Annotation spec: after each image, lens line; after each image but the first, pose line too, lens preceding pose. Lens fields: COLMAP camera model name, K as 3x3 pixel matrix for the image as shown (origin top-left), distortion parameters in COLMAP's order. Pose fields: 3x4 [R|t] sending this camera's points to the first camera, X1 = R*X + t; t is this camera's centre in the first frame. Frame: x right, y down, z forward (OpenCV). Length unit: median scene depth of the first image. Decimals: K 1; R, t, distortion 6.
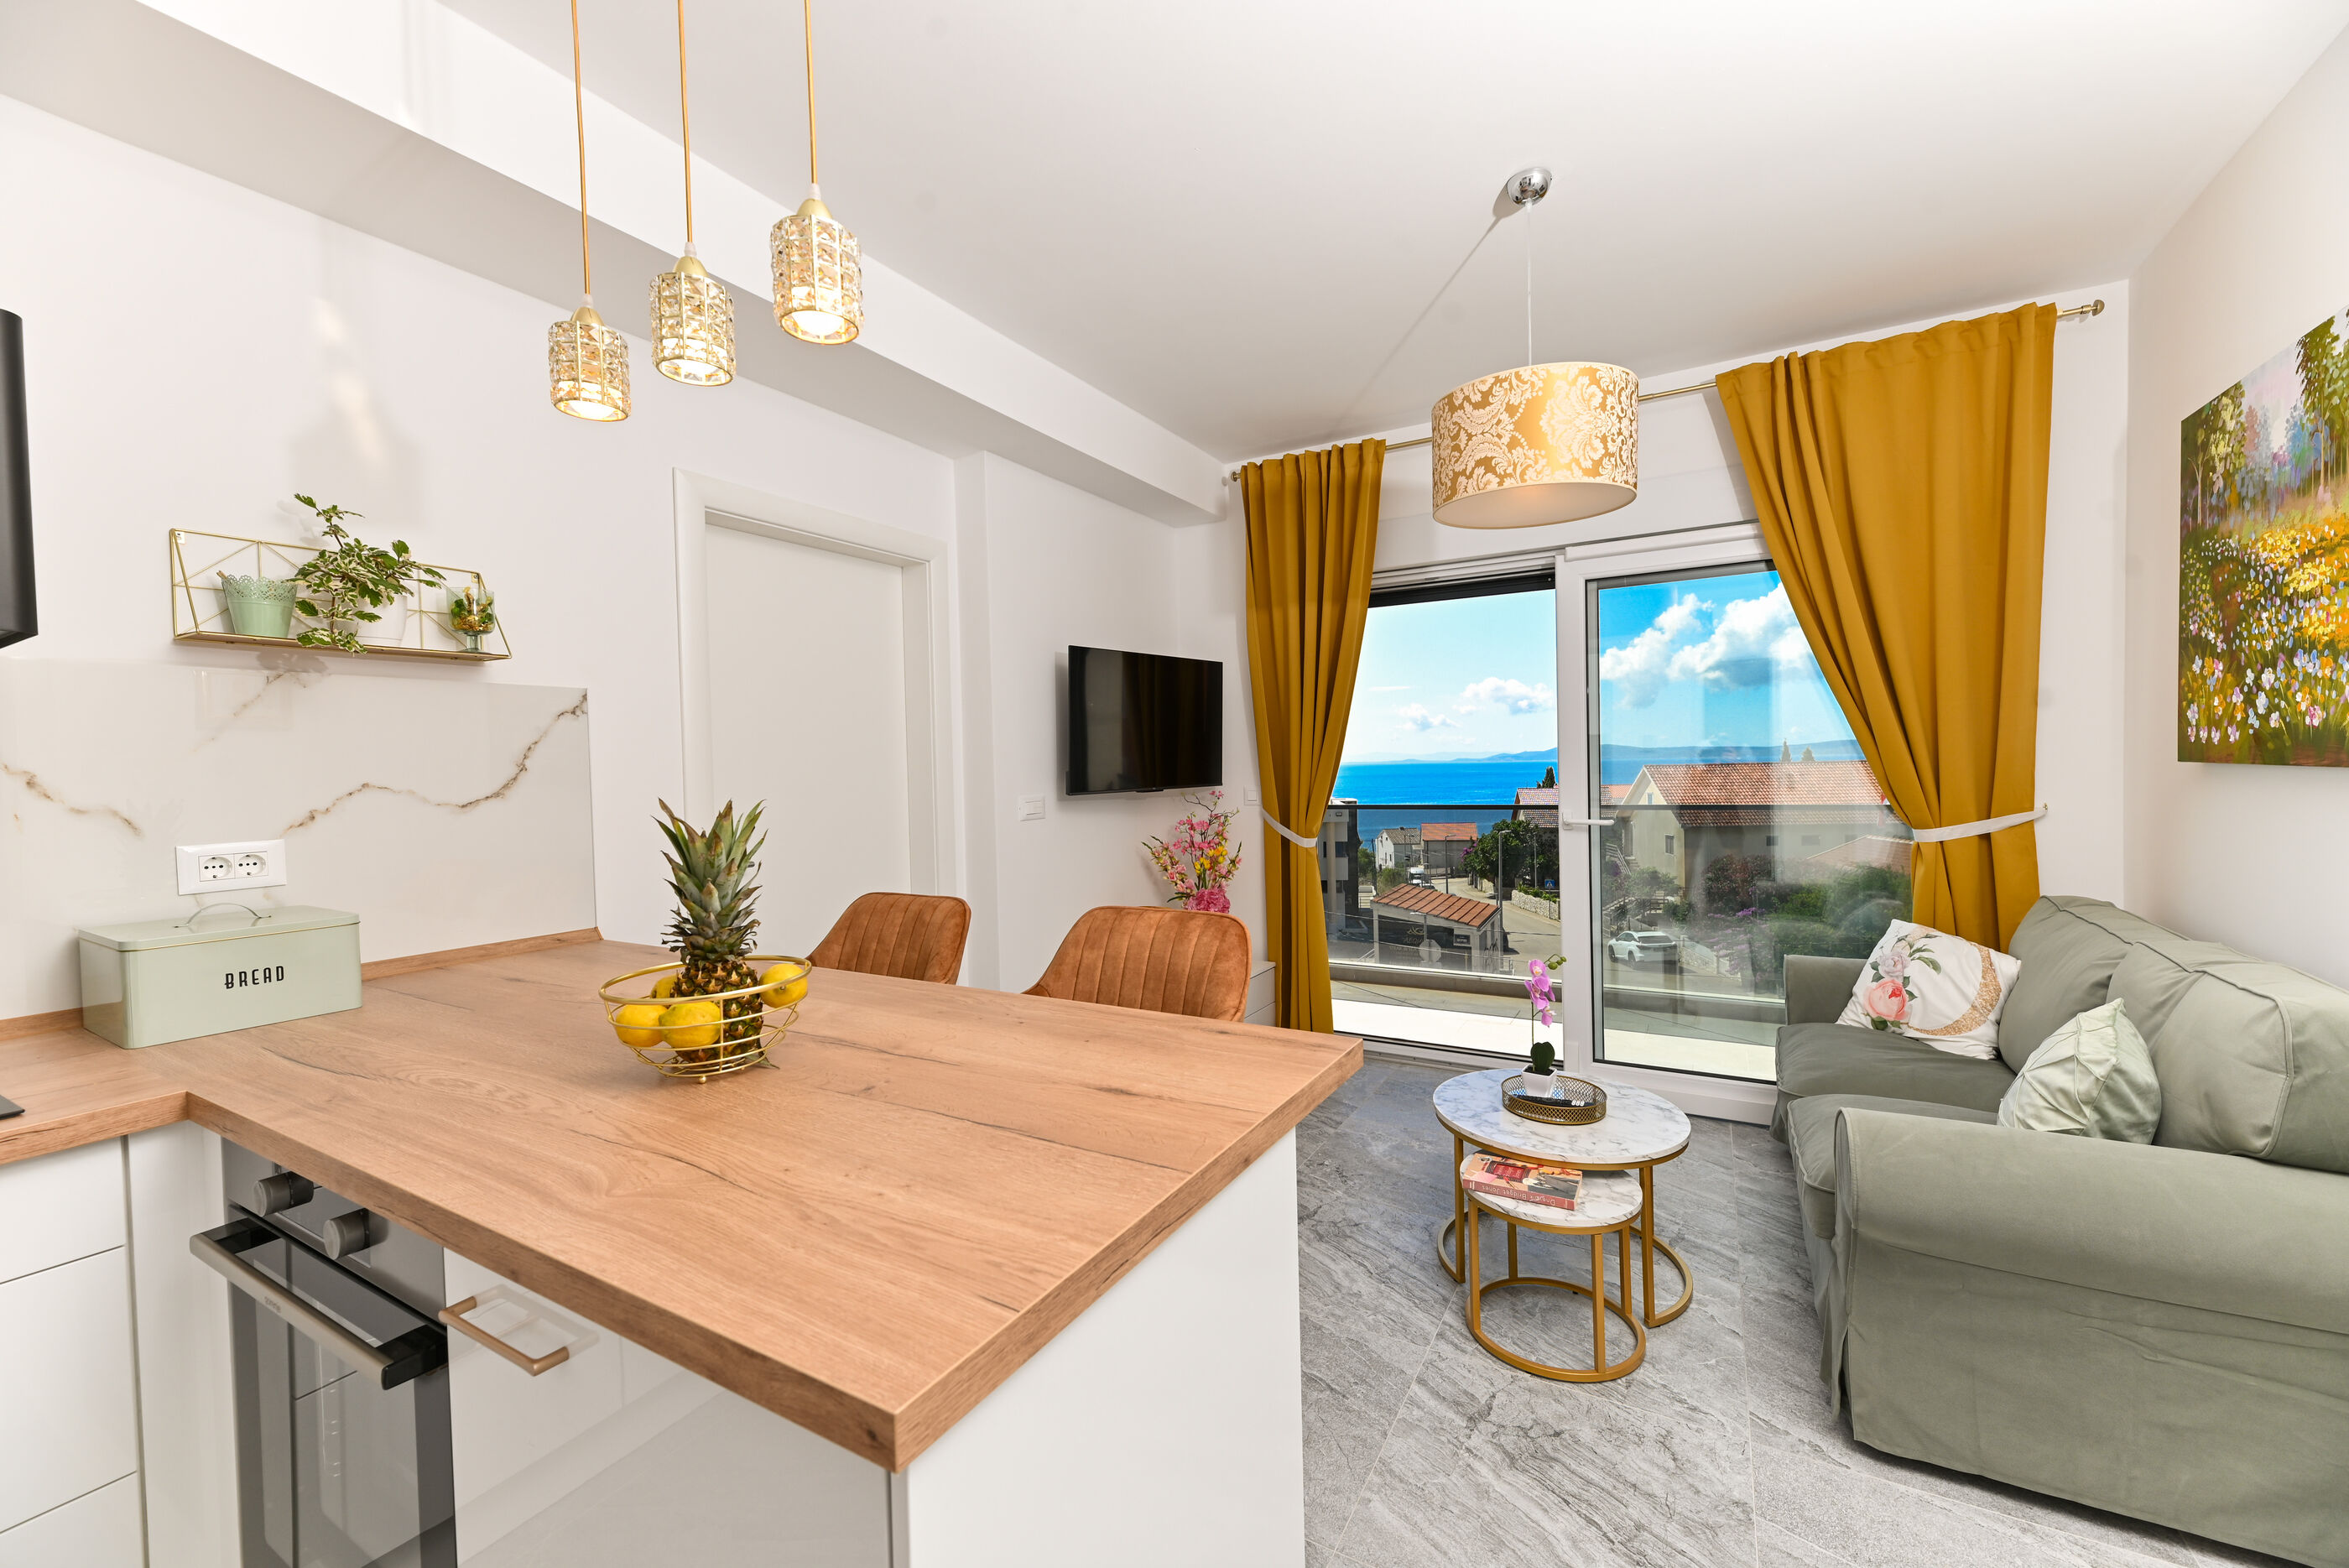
lens RADIAL K [[935.3, 0, 1172.9], [0, 935.3, 789.3], [0, 0, 1]] dist [0.013083, -0.003965]
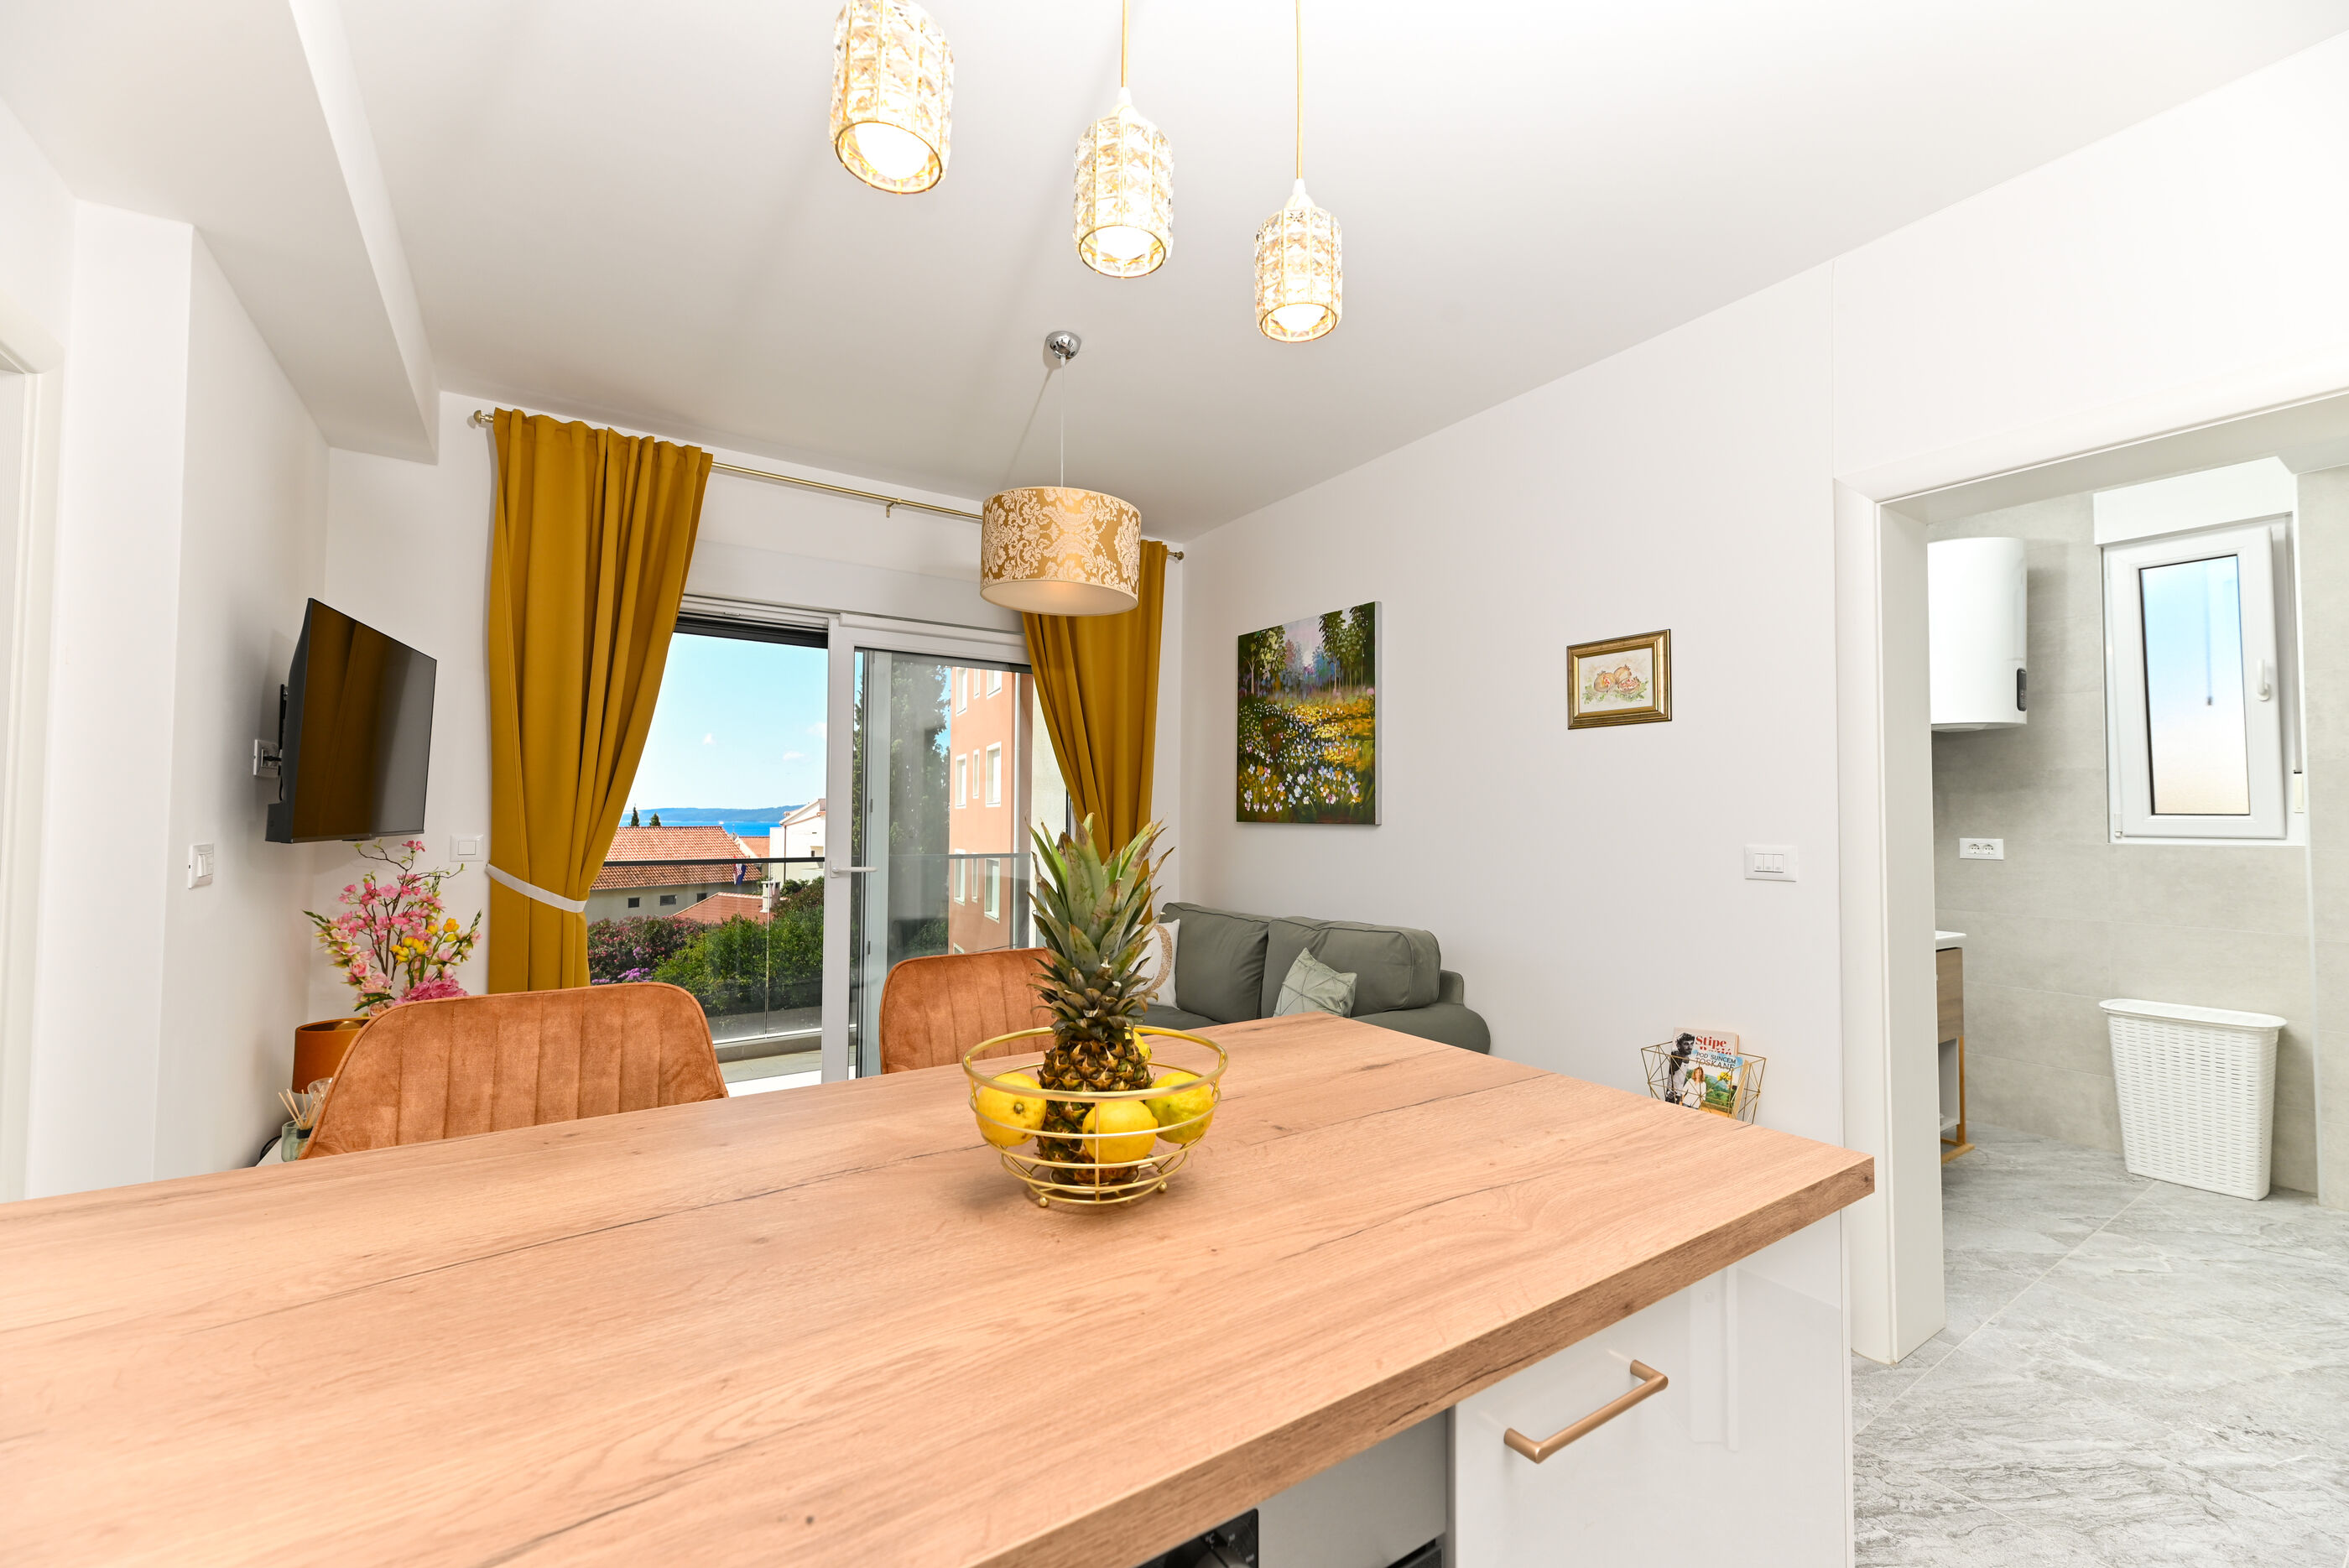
lens RADIAL K [[929.6, 0, 1172.4], [0, 929.6, 781.4], [0, 0, 1]] dist [0.011003, -0.003023]
pose [[0.442653, 0.062113, 0.894539, -0.651787], [0.007908, 0.997289, -0.073161, 0.025255], [-0.896658, 0.039458, 0.440962, 0.365923]]
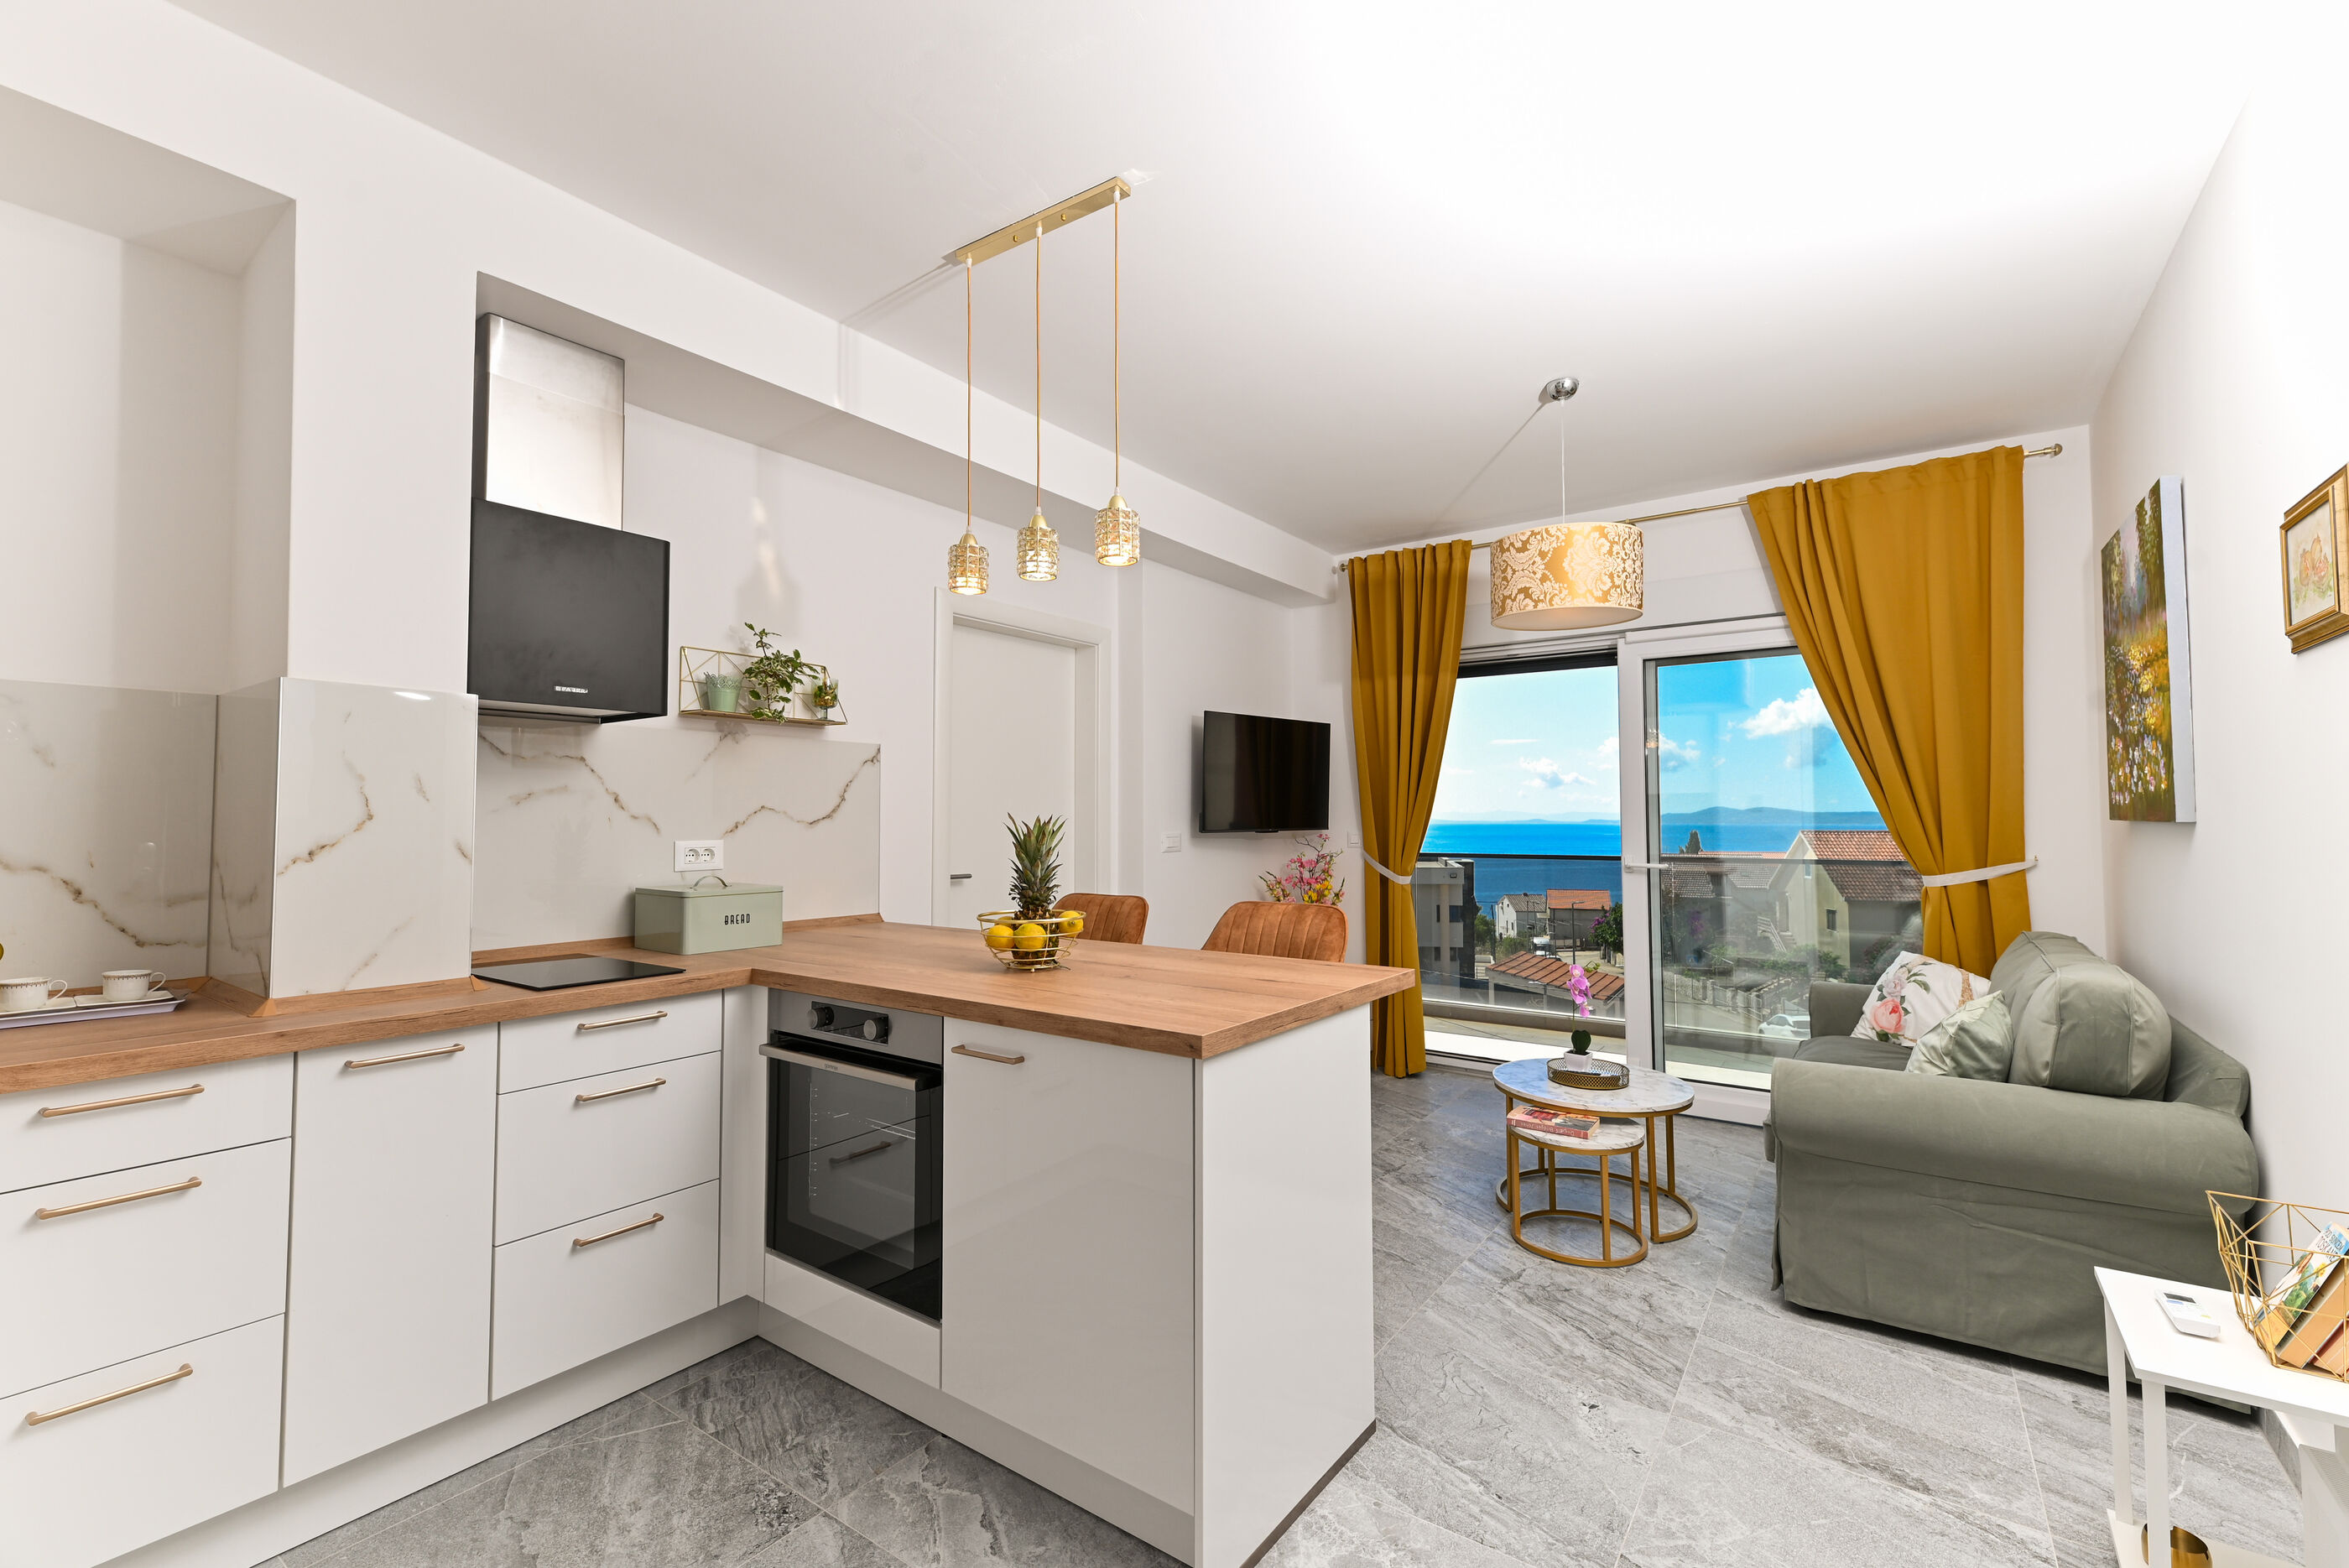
lens RADIAL K [[996.6, 0, 1174.6], [0, 996.6, 784.7], [0, 0, 1]] dist [0.009543, -0.001773]
pose [[0.994863, 0.017441, -0.099712, -0.028557], [-0.023411, 0.997982, -0.059017, 0.035142], [0.098482, 0.061048, 0.993265, -0.484073]]
